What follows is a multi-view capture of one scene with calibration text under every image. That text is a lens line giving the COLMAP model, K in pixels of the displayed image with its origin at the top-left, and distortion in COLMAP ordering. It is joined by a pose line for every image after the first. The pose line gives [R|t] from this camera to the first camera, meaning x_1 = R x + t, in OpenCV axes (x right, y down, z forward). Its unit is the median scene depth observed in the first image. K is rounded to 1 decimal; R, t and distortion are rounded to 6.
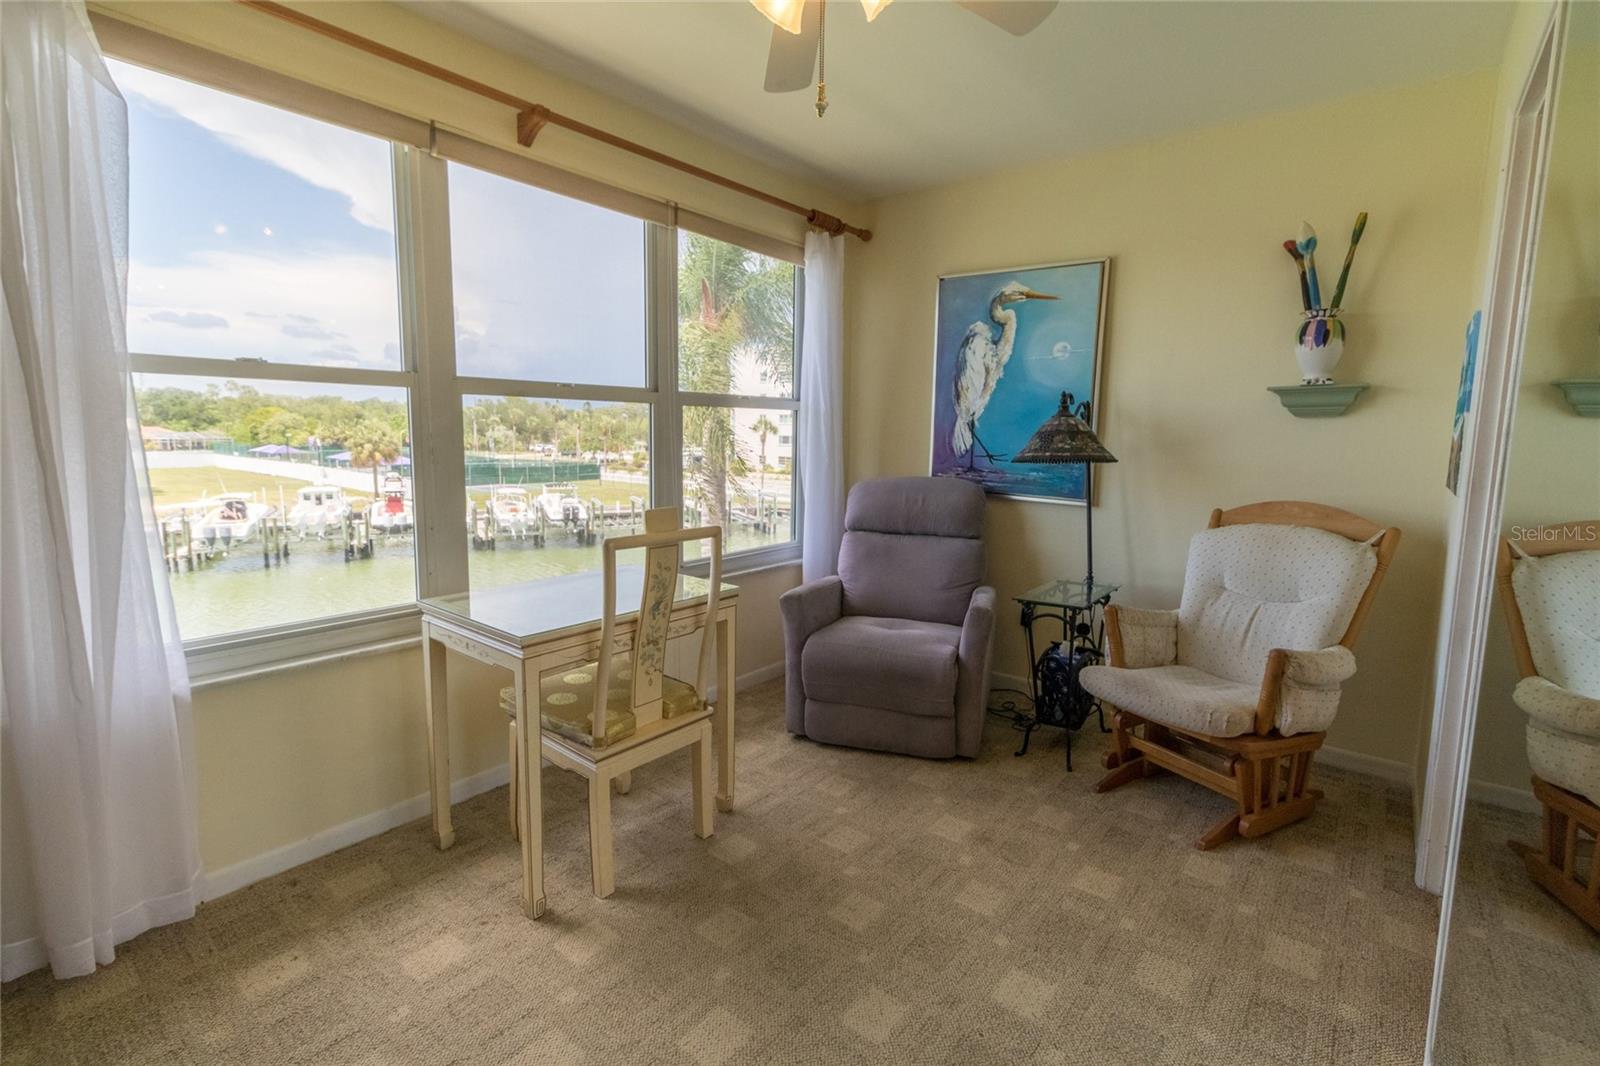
lens RADIAL K [[717.8, 0, 799.9], [0, 717.8, 534.1], [0, 0, 1]] dist [0.001266, 0.000646]
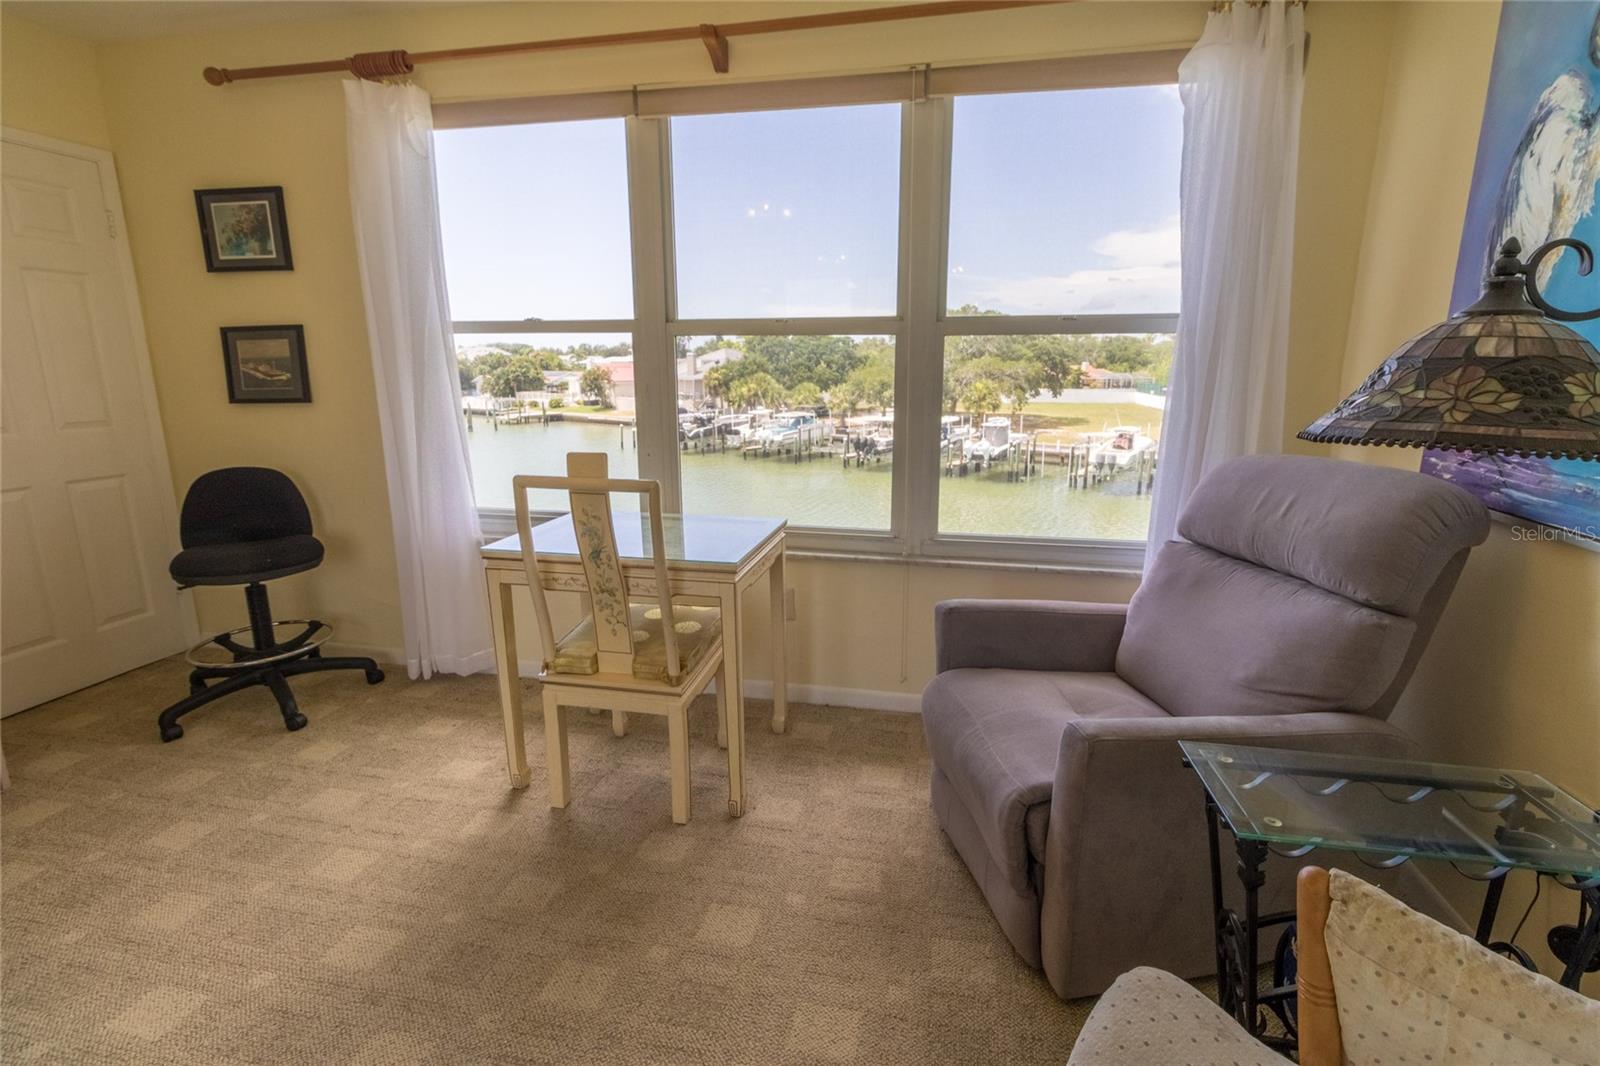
lens RADIAL K [[717.8, 0, 799.7], [0, 717.8, 526.4], [0, 0, 1]] dist [0.001266, 0.000646]
pose [[0.465334, 0.181677, -0.866290, 0.630835], [-0.120552, 0.982597, 0.141313, -0.087674], [0.876887, 0.038675, 0.479137, 0.659174]]
